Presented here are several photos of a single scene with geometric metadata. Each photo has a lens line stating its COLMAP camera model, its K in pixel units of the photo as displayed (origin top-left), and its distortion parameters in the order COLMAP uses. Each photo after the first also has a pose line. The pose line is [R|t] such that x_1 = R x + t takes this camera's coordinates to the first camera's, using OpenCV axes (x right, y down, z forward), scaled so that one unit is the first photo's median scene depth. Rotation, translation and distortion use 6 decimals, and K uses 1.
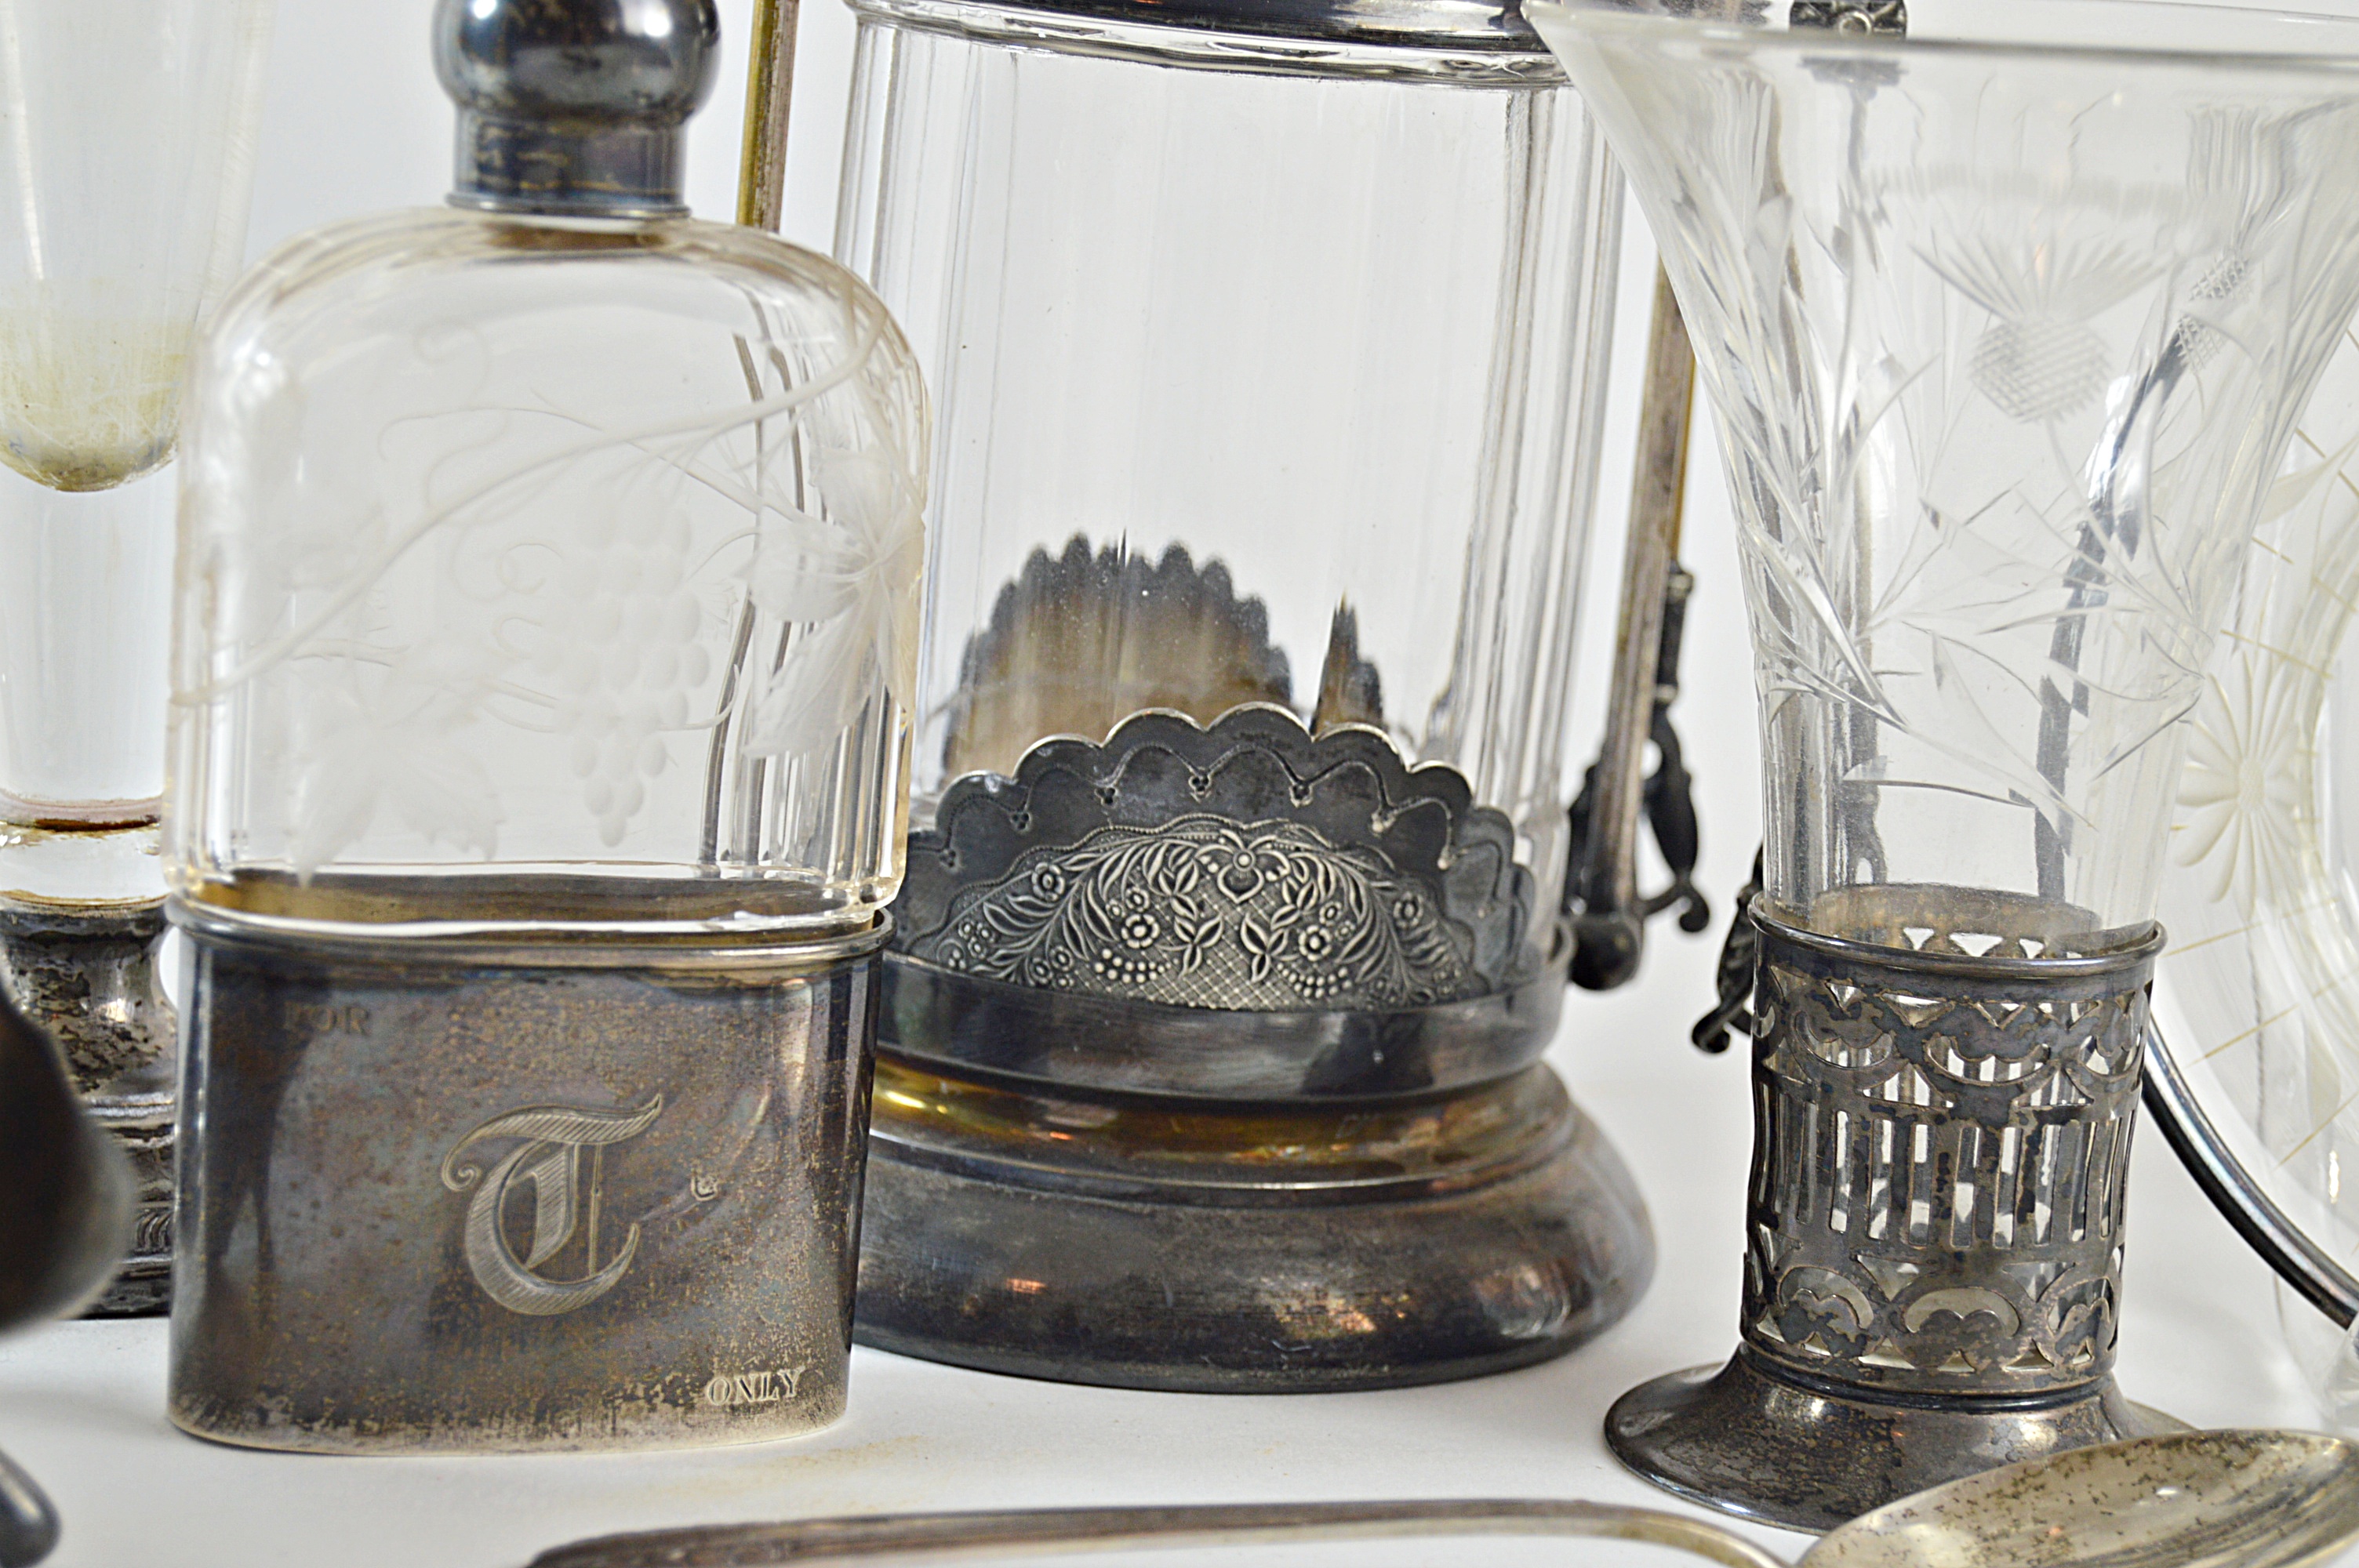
lens RADIAL K [[5276.1, 0, 1182.9], [0, 5276.1, 788.7], [0, 0, 1]] dist [0.006537, 0.000000]
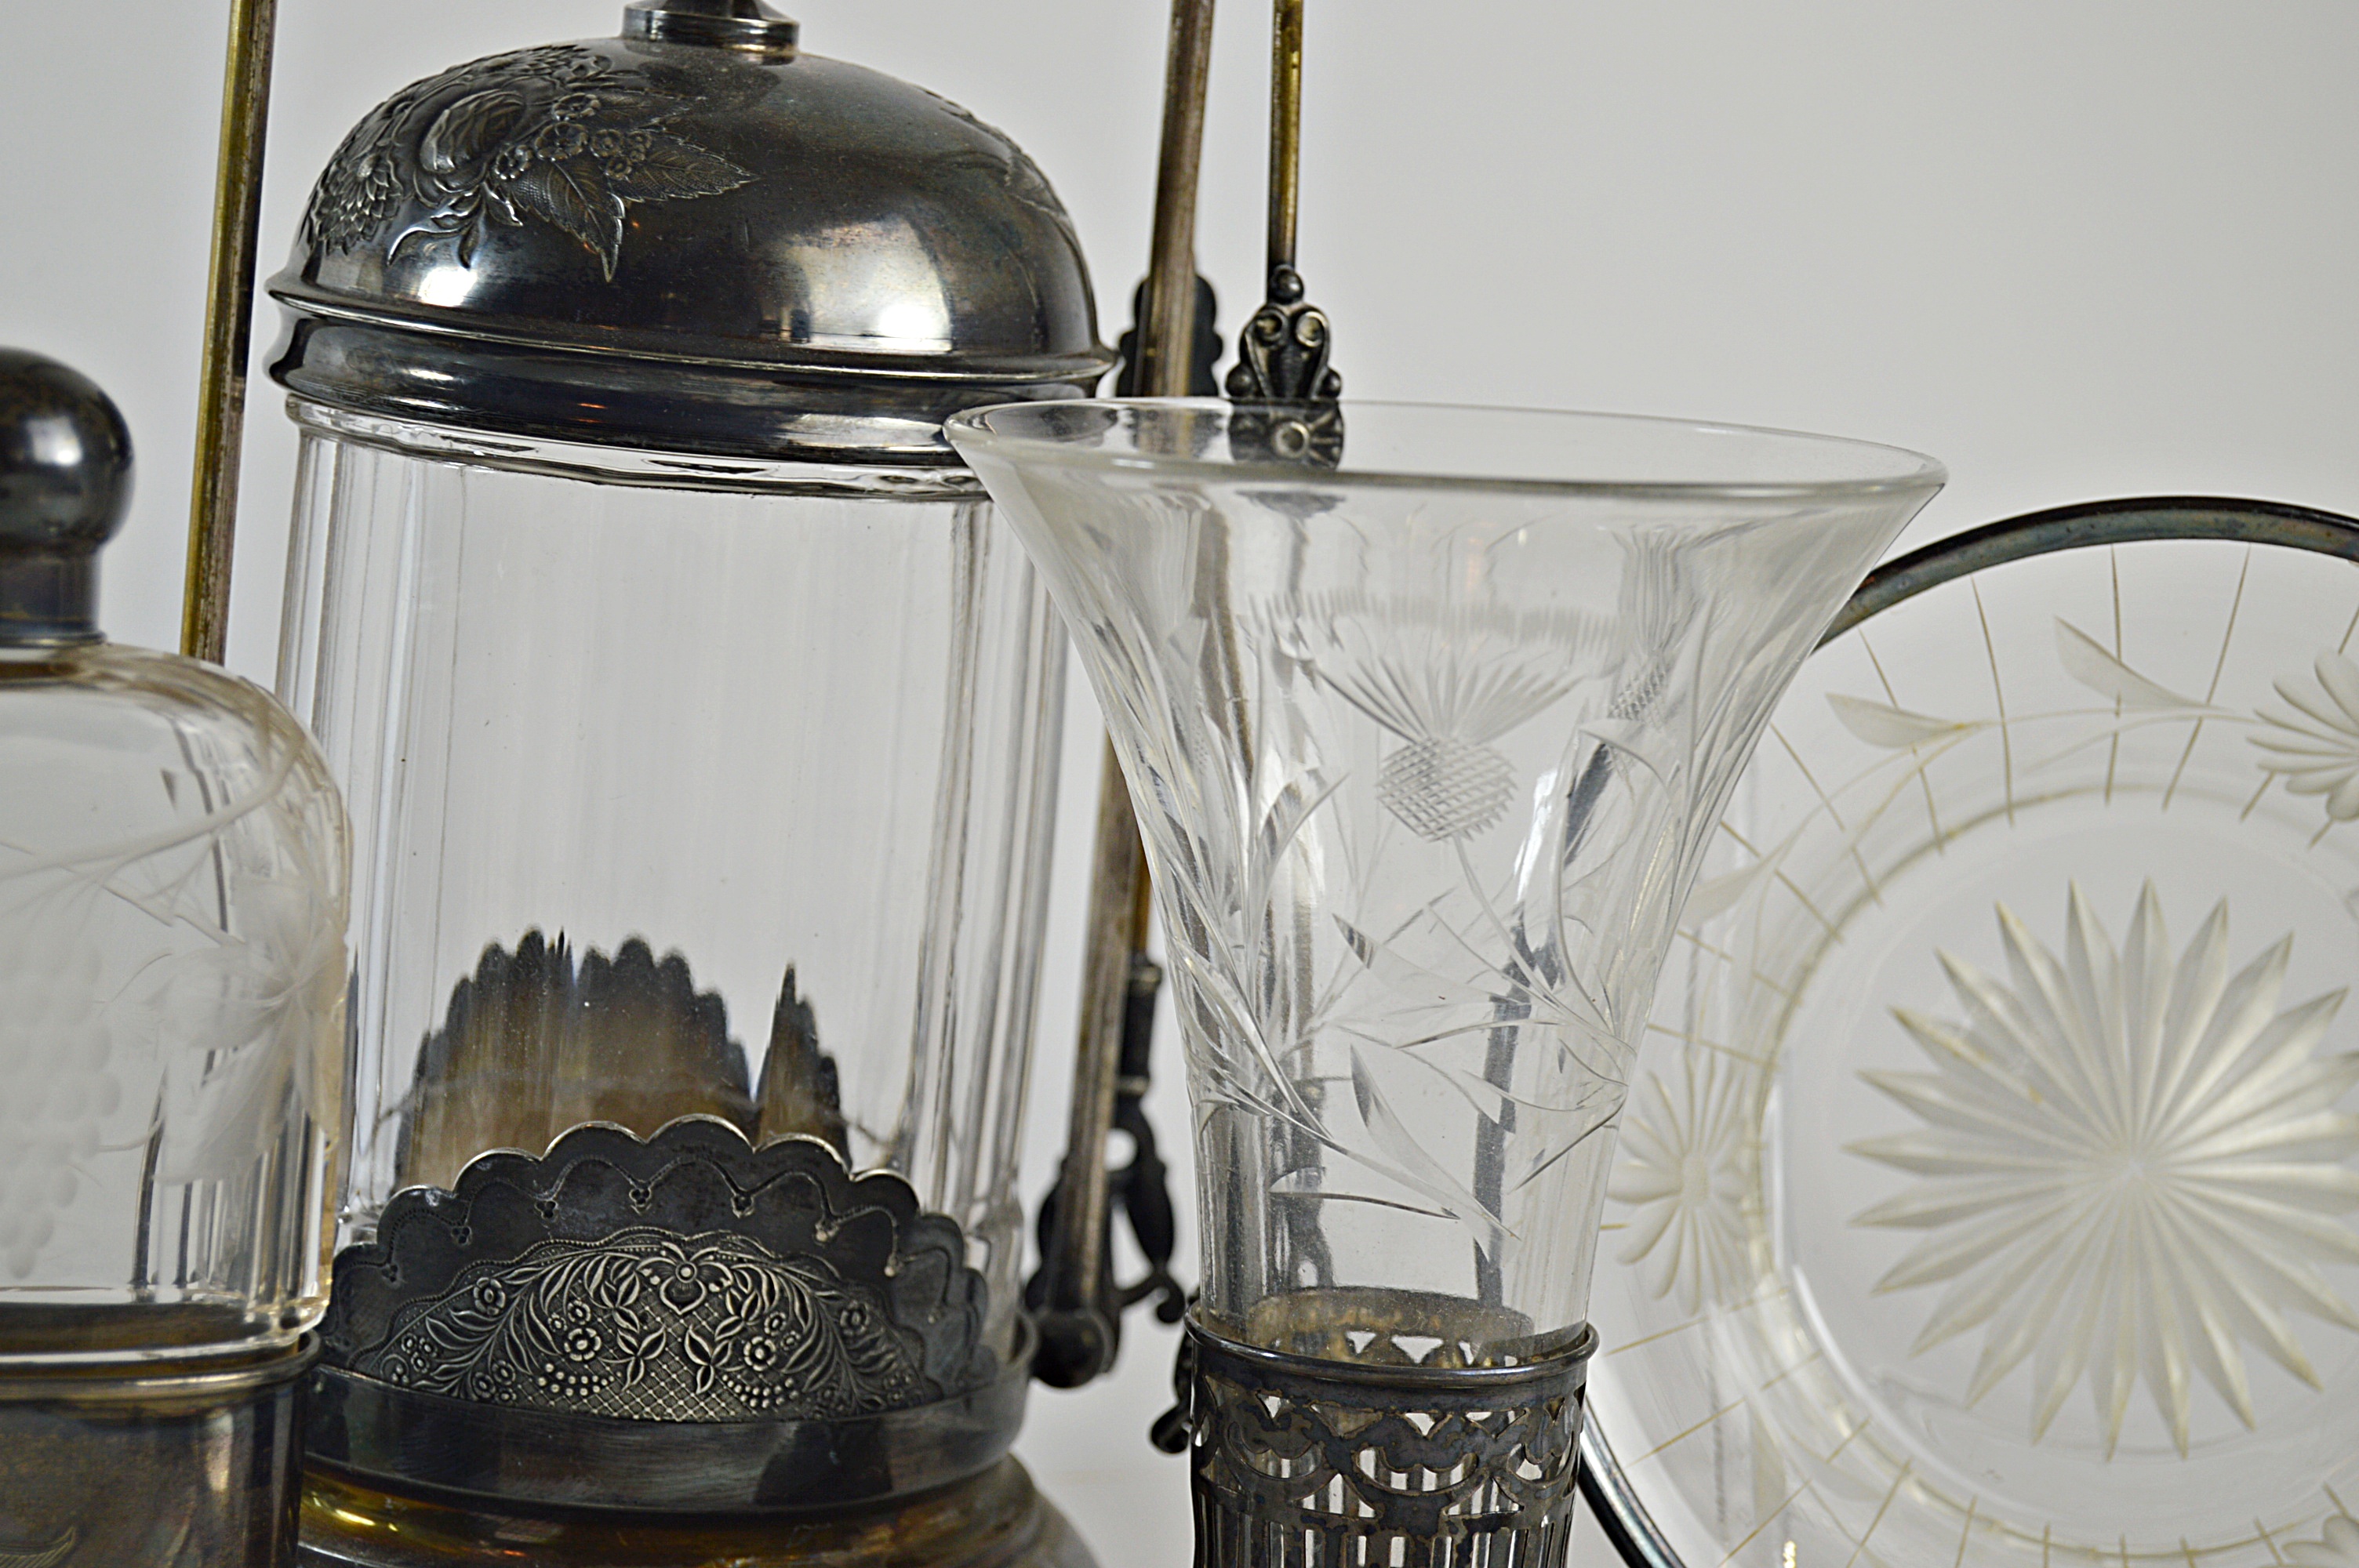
lens RADIAL K [[5276.1, 0, 1174.7], [0, 5276.1, 801.2], [0, 0, 1]] dist [0.006537, 0.000000]
pose [[0.998103, -0.006756, 0.061203, 0.045556], [0.010032, 0.998523, -0.053388, -0.022297], [-0.060752, 0.053900, 0.996697, -0.005022]]
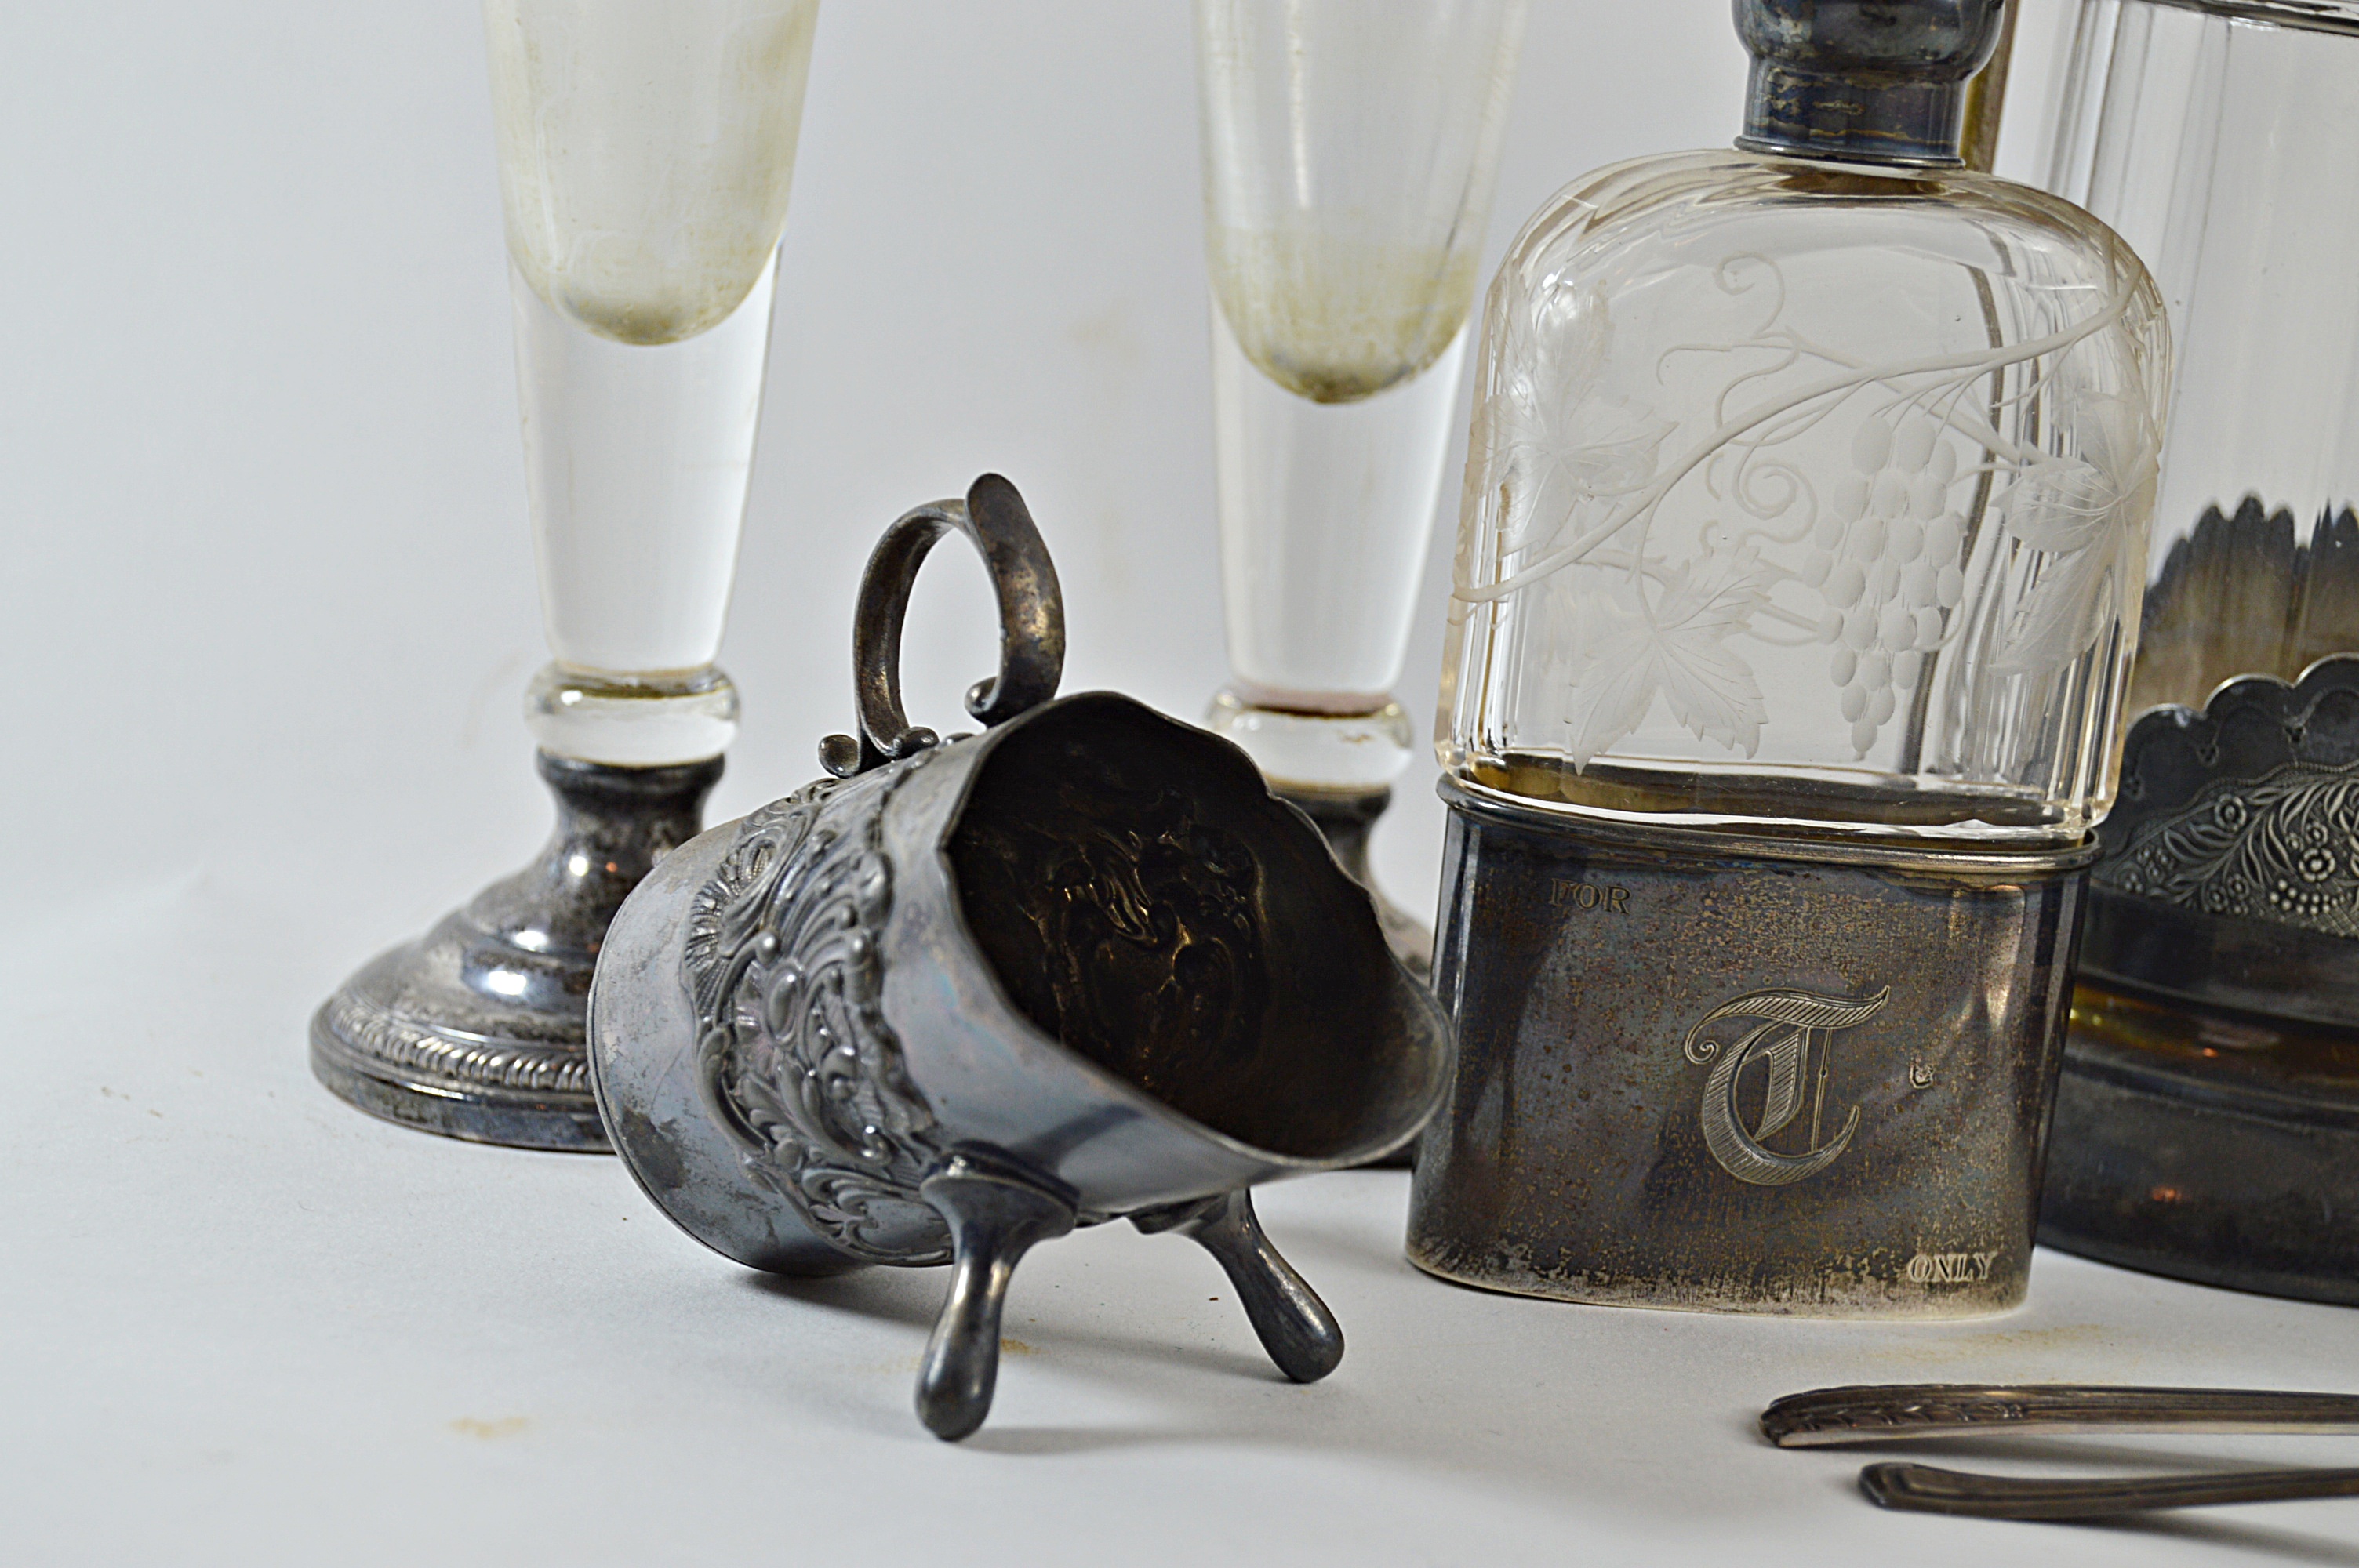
lens RADIAL K [[5276.1, 0, 1171.5], [0, 5276.1, 800.5], [0, 0, 1]] dist [0.006537, 0.000000]
pose [[0.988083, 0.054115, -0.144095, -0.087272], [-0.053282, 0.998533, 0.009640, 0.017075], [0.144405, -0.001847, 0.989517, -0.076984]]
